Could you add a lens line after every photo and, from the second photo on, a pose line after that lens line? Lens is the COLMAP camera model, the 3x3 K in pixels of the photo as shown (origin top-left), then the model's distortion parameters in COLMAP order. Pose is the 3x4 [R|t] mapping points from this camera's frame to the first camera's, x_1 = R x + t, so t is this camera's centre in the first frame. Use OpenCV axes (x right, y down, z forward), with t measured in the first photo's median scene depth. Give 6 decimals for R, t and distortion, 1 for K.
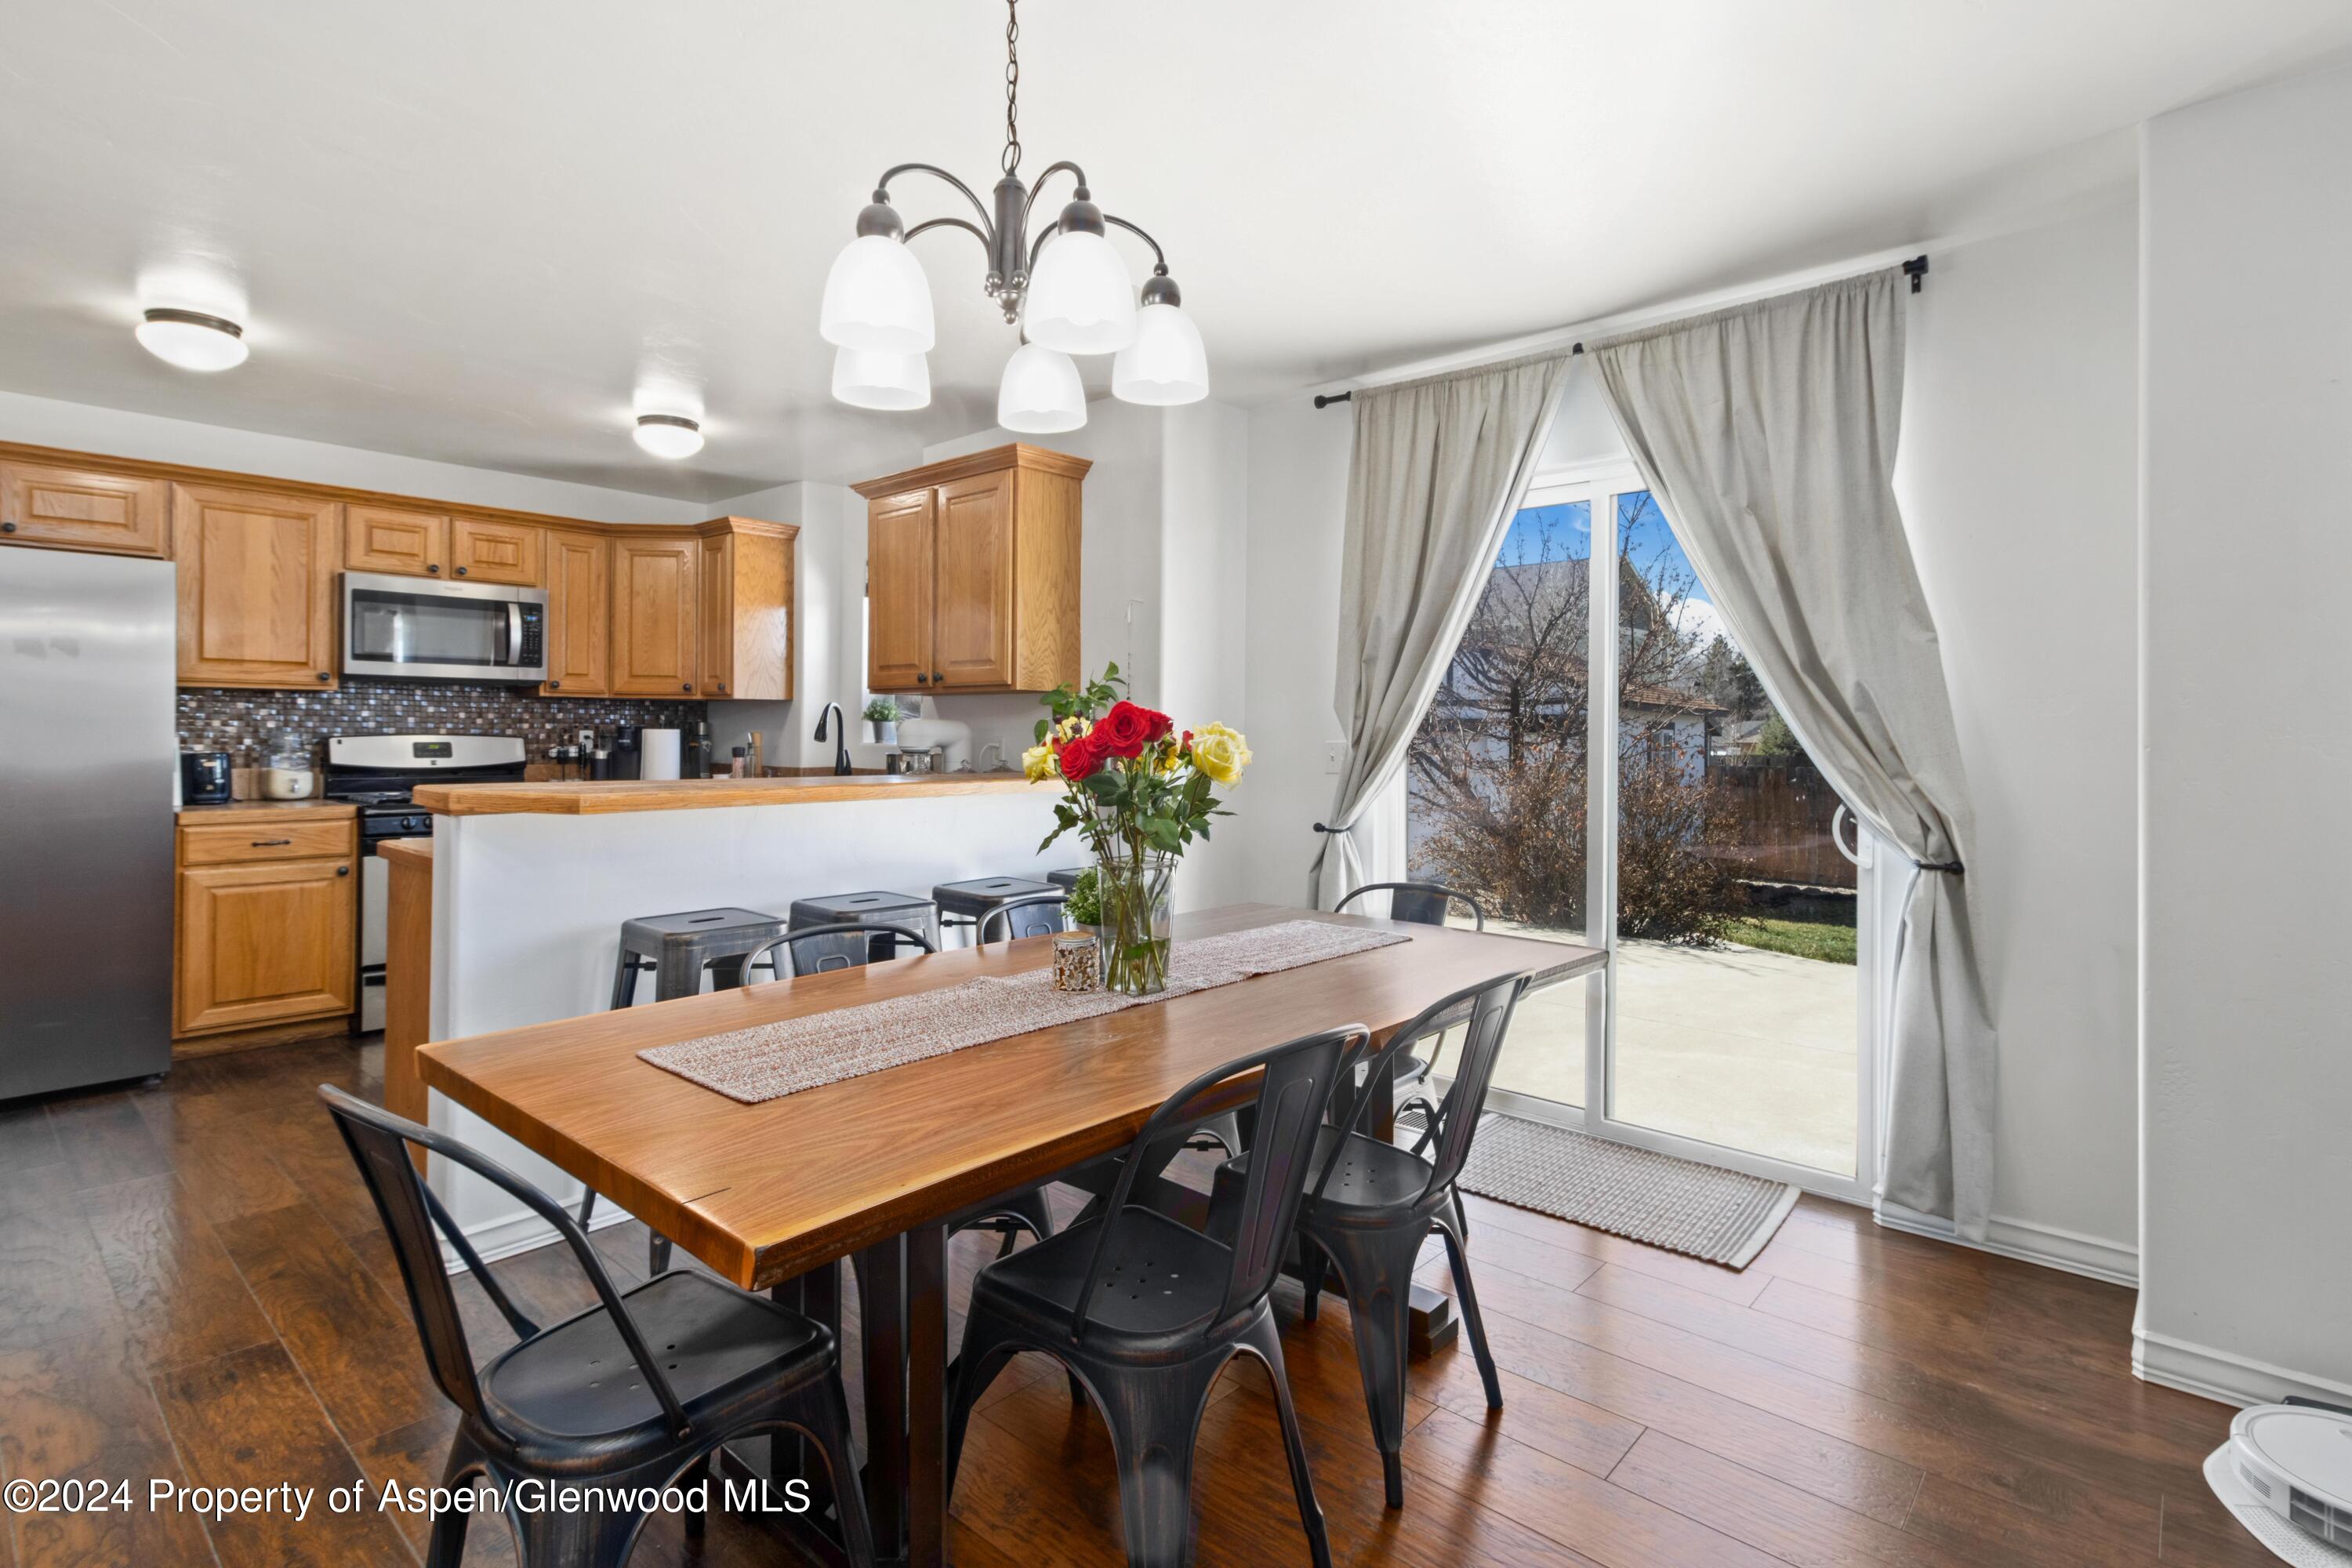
lens RADIAL K [[1126.4, 0, 1173.6], [0, 1126.4, 733.2], [0, 0, 1]] dist [0.004790, -0.003172]
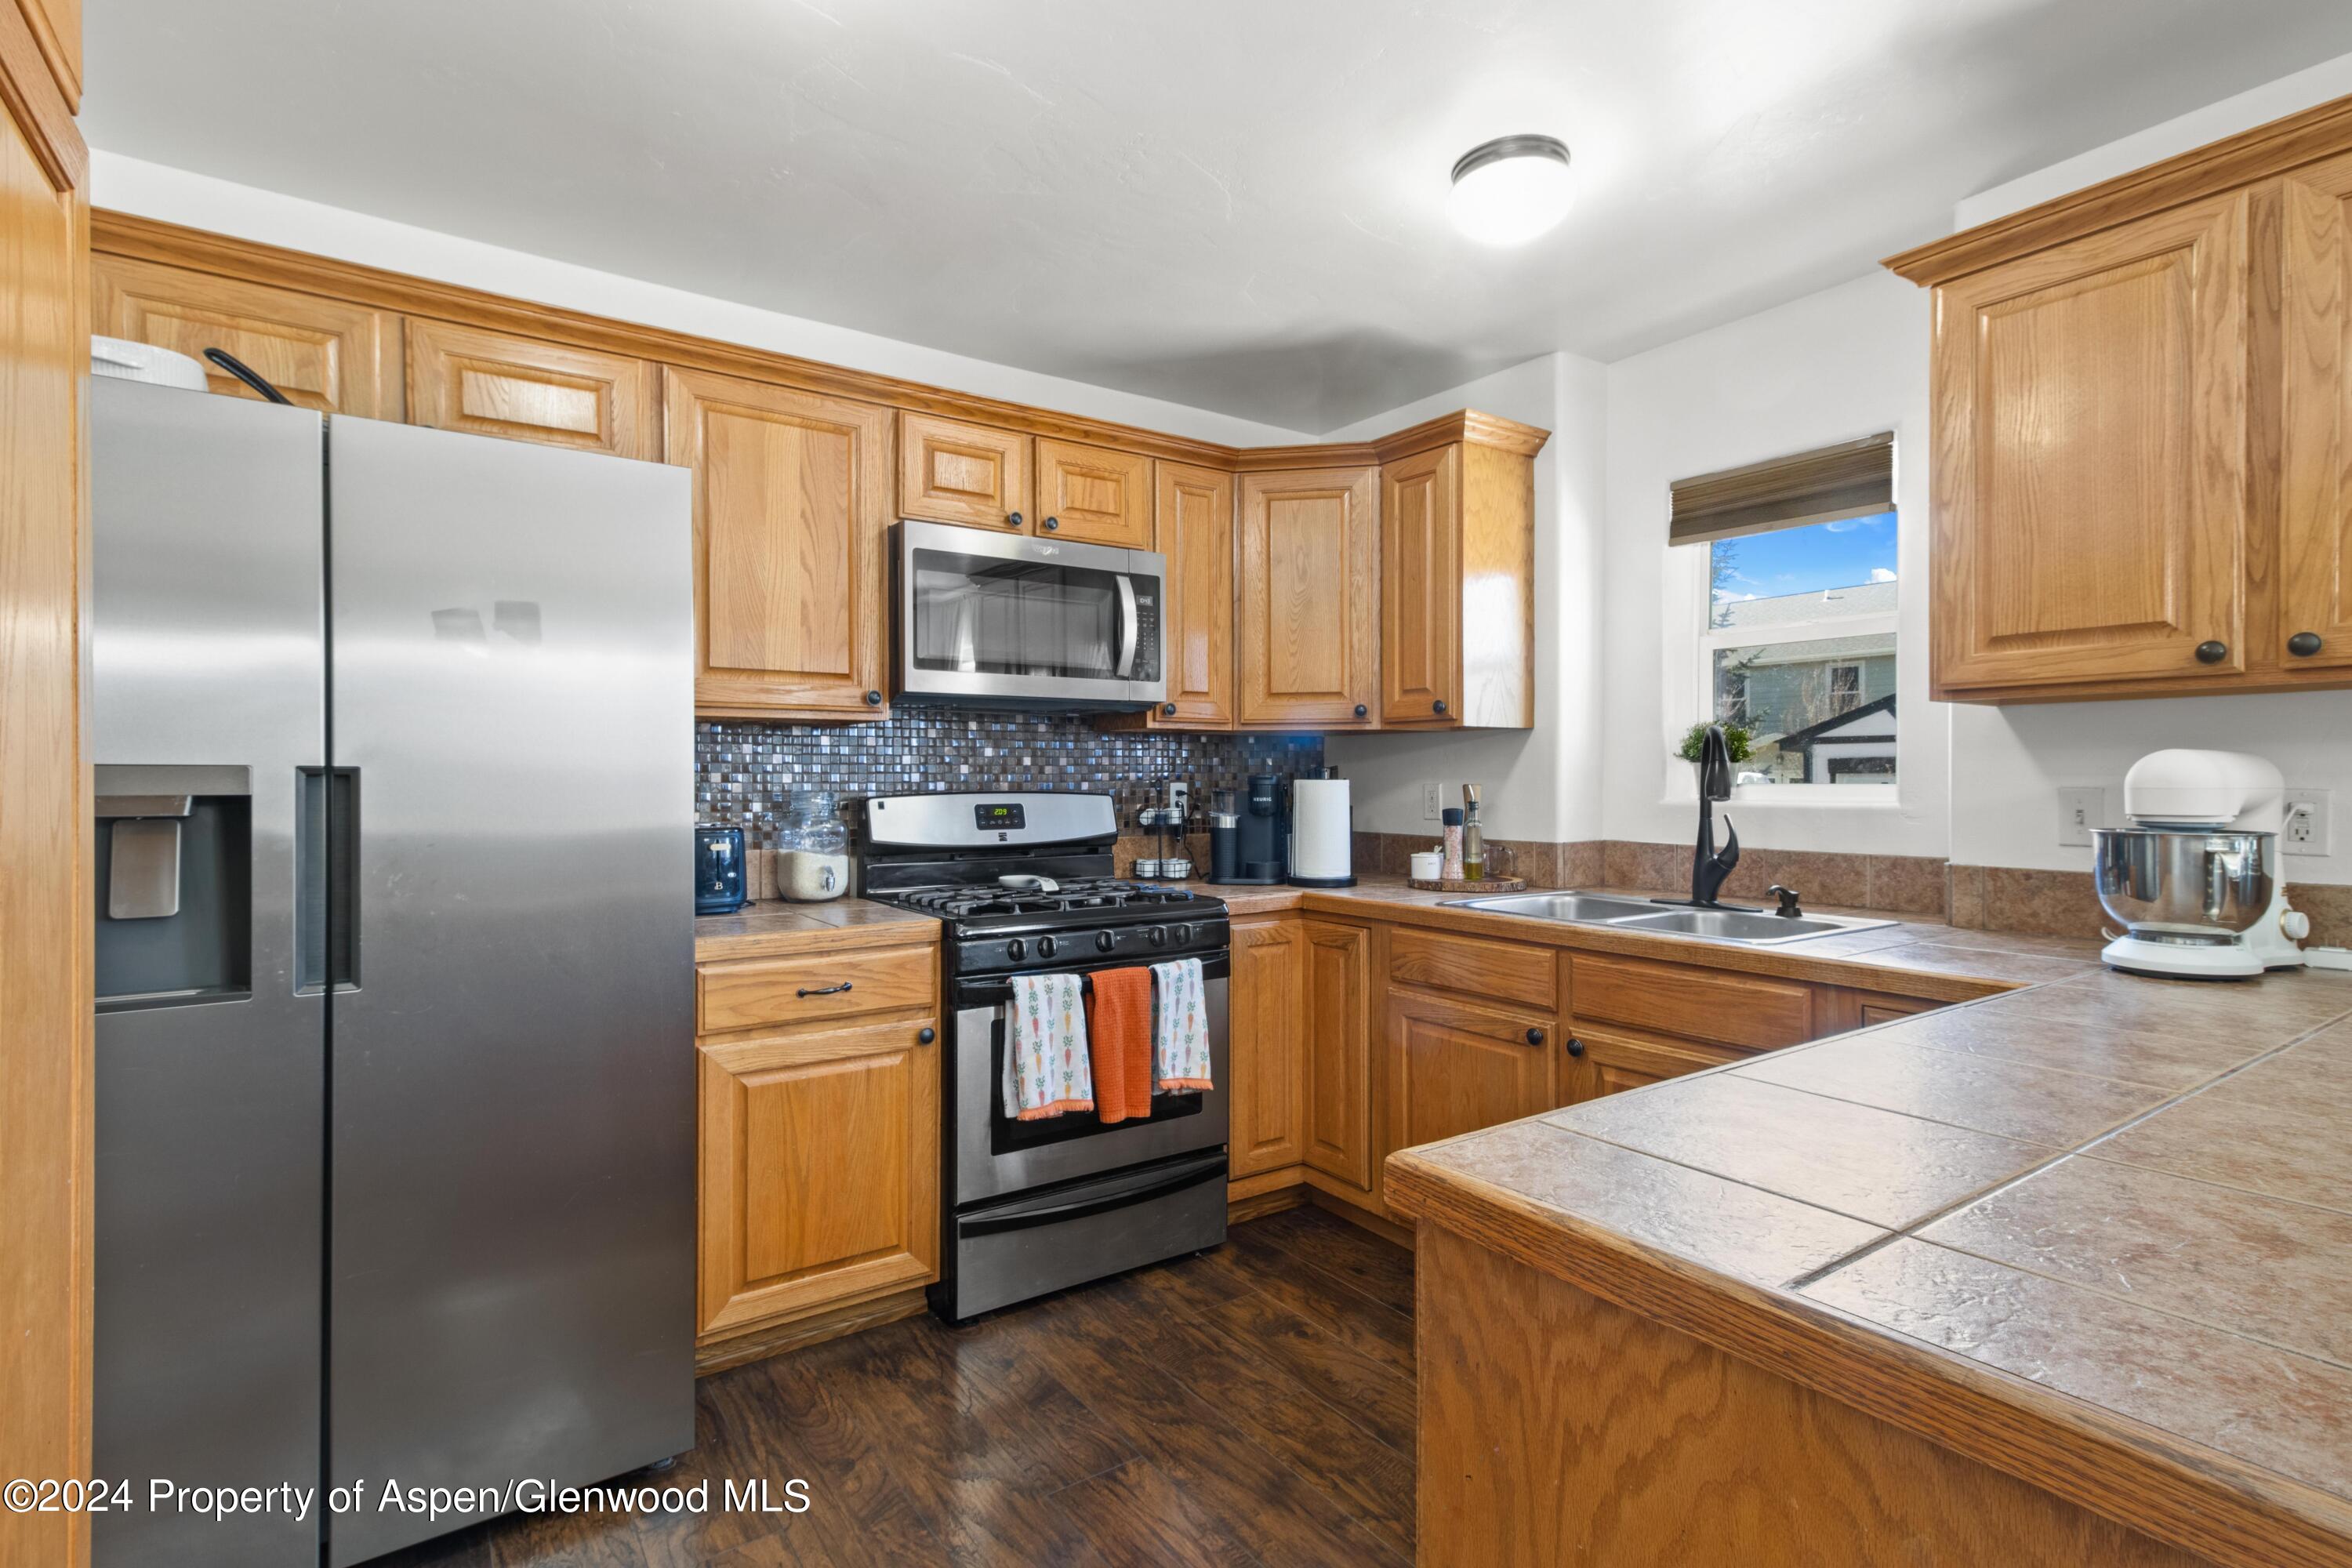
lens RADIAL K [[1126.4, 0, 1175.8], [0, 1126.4, 783.8], [0, 0, 1]] dist [0.004790, -0.003172]
pose [[0.972351, -0.010087, -0.233304, -0.450700], [0.010809, 0.999940, 0.001813, -0.003771], [0.233272, -0.004284, 0.972402, 0.449436]]
